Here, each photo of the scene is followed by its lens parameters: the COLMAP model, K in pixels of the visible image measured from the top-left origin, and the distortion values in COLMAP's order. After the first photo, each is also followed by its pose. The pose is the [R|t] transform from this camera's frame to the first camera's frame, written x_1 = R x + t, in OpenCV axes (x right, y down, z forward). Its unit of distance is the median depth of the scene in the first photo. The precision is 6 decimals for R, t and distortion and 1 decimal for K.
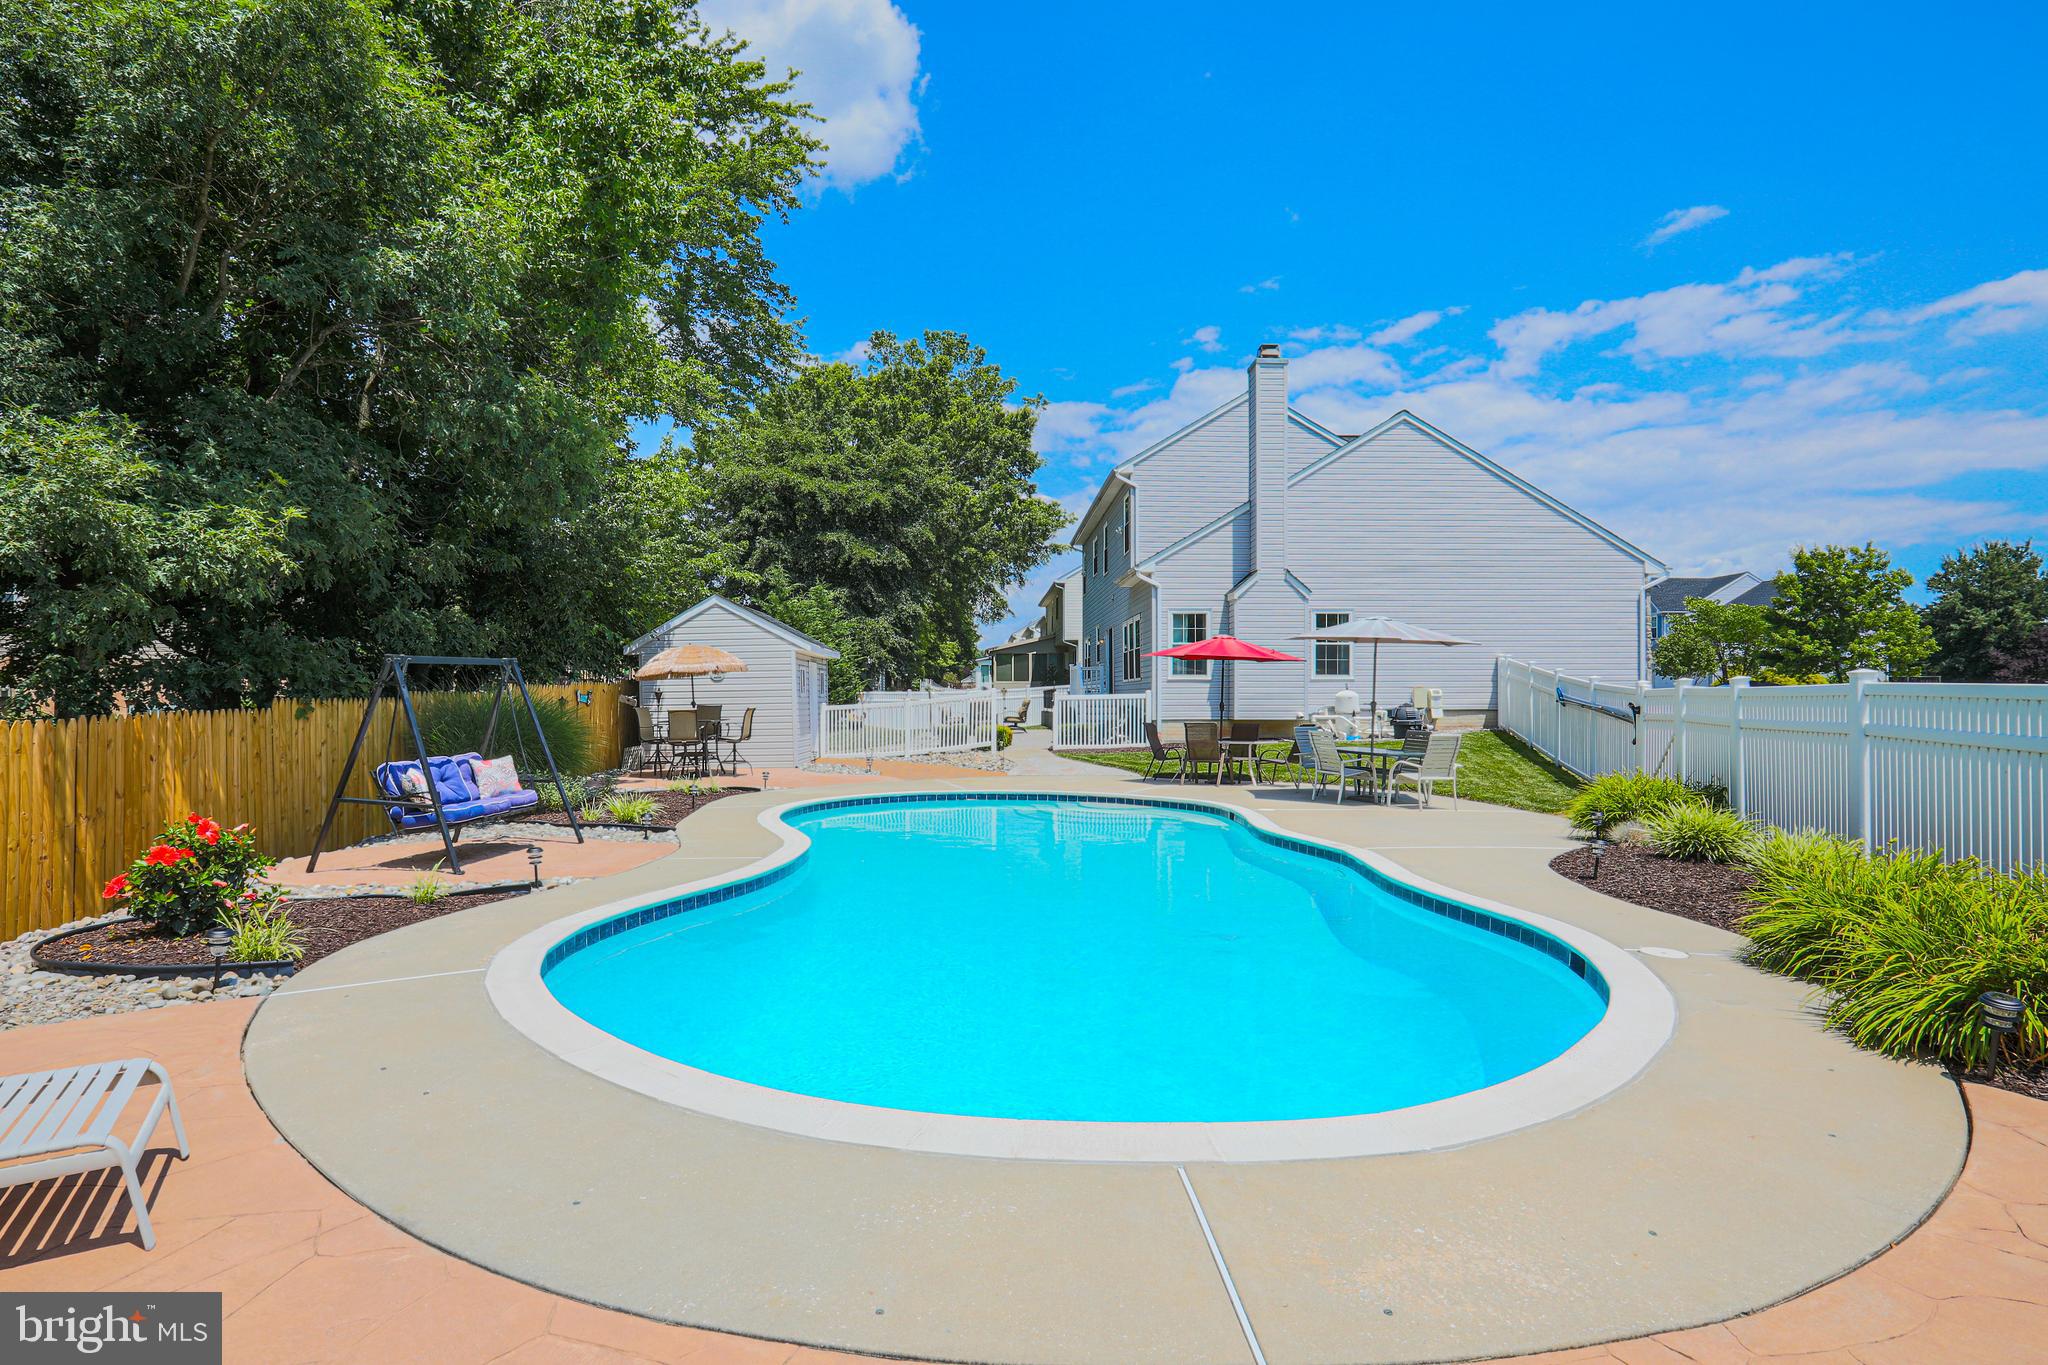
lens RADIAL K [[1032.4, 0, 1024.0], [0, 1032.4, 682.5], [0, 0, 1]] dist [-0.017815, -0.000571]
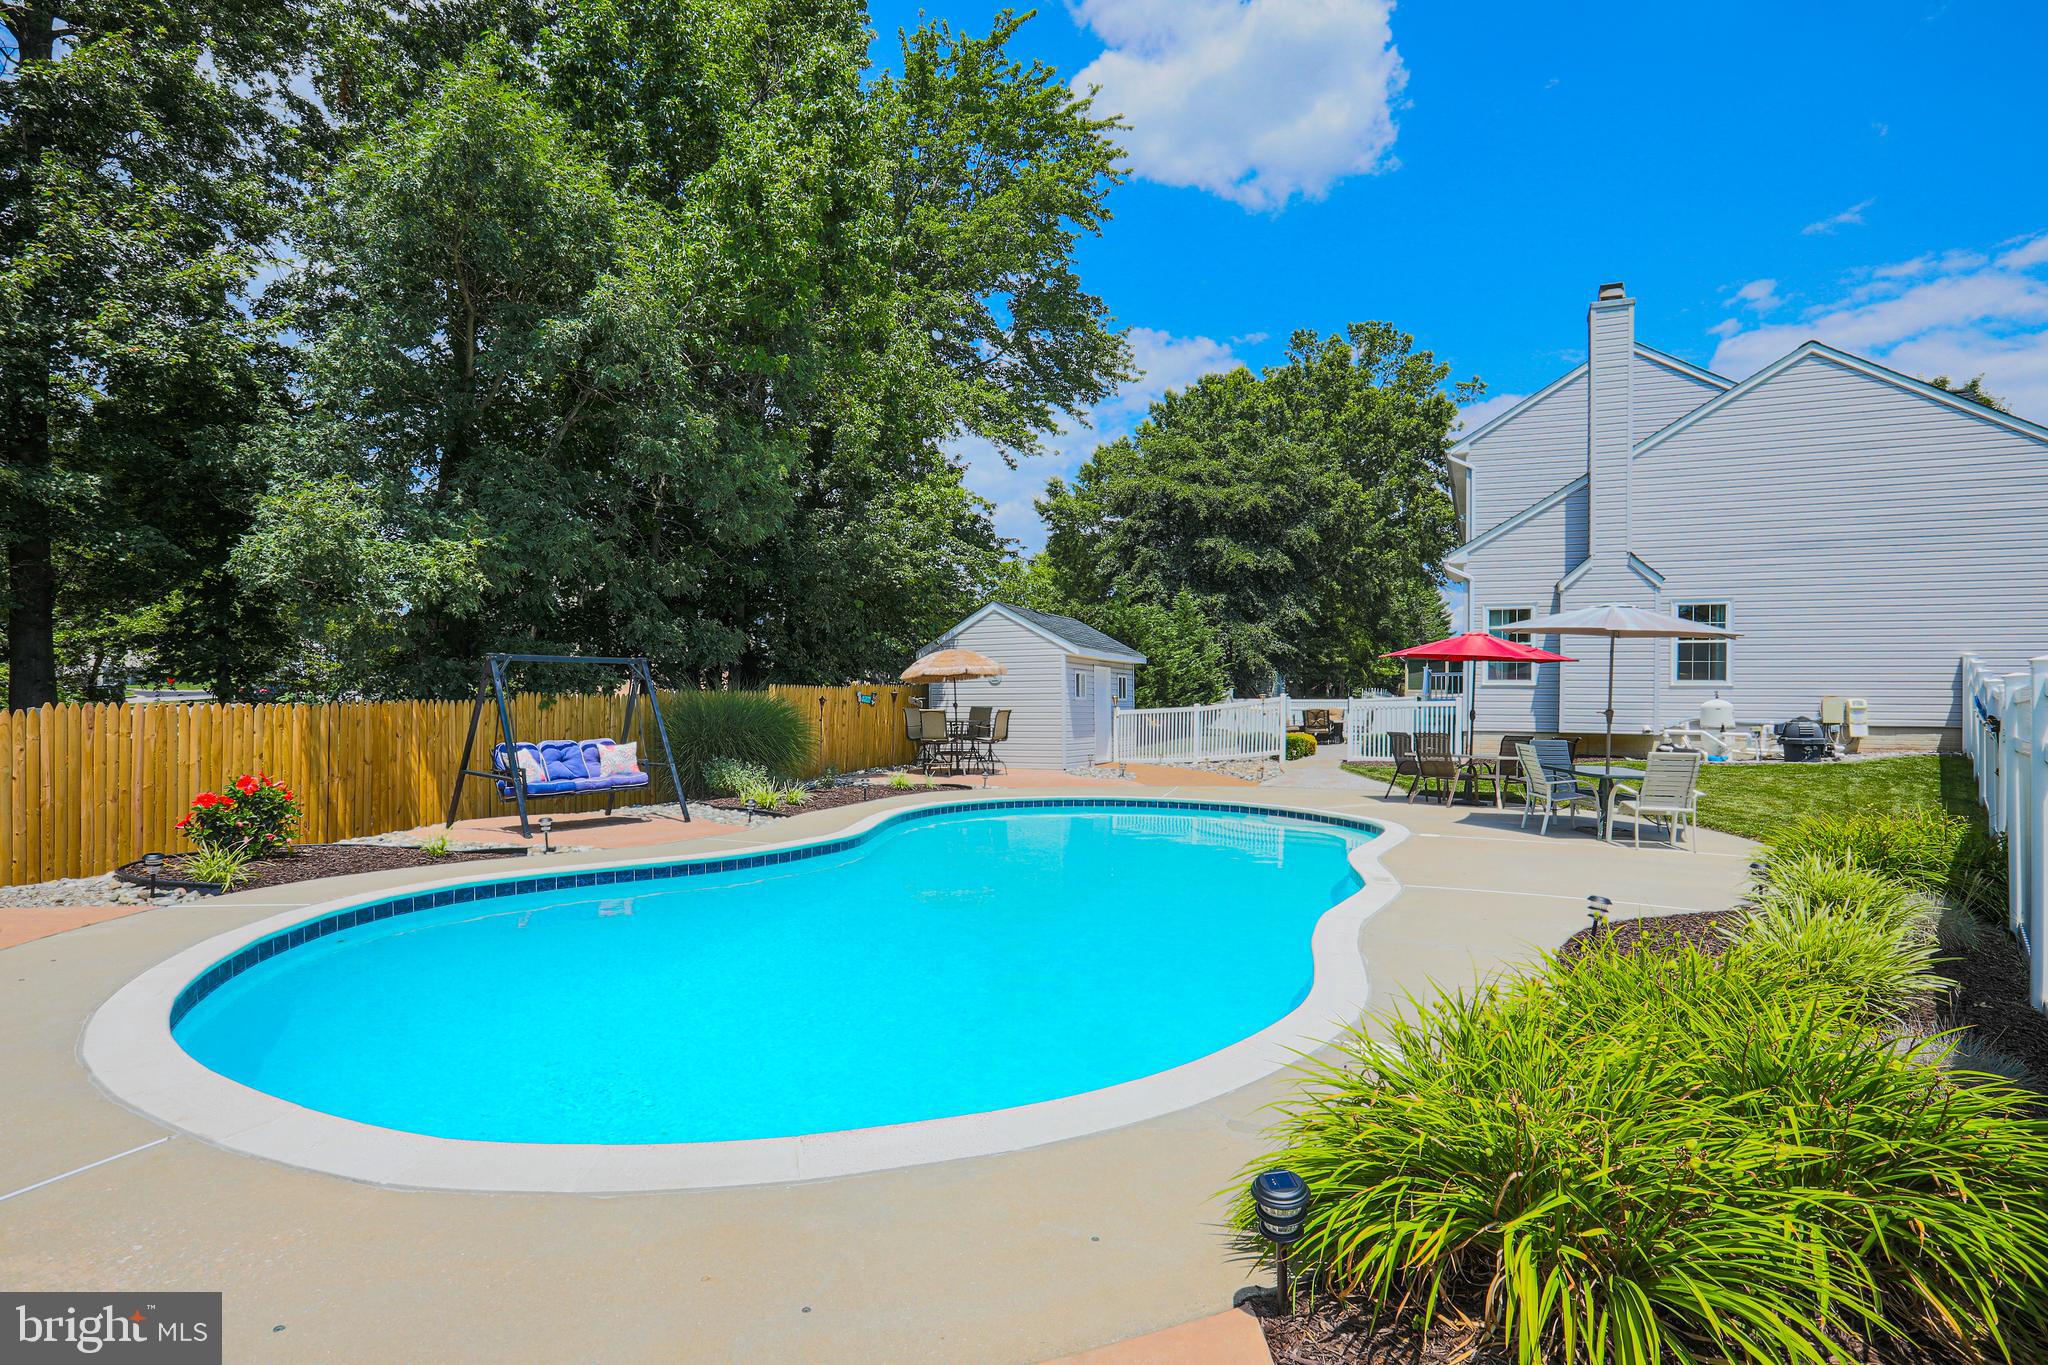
lens RADIAL K [[1032.0, 0, 1079.1], [0, 1032.0, 700.5], [0, 0, 1]] dist [-0.035721, 0.000927]
pose [[0.908606, 0.010143, -0.417532, 0.180178], [-0.006902, 0.999933, 0.009270, 0.004227], [0.417598, -0.005541, 0.908615, 0.066531]]
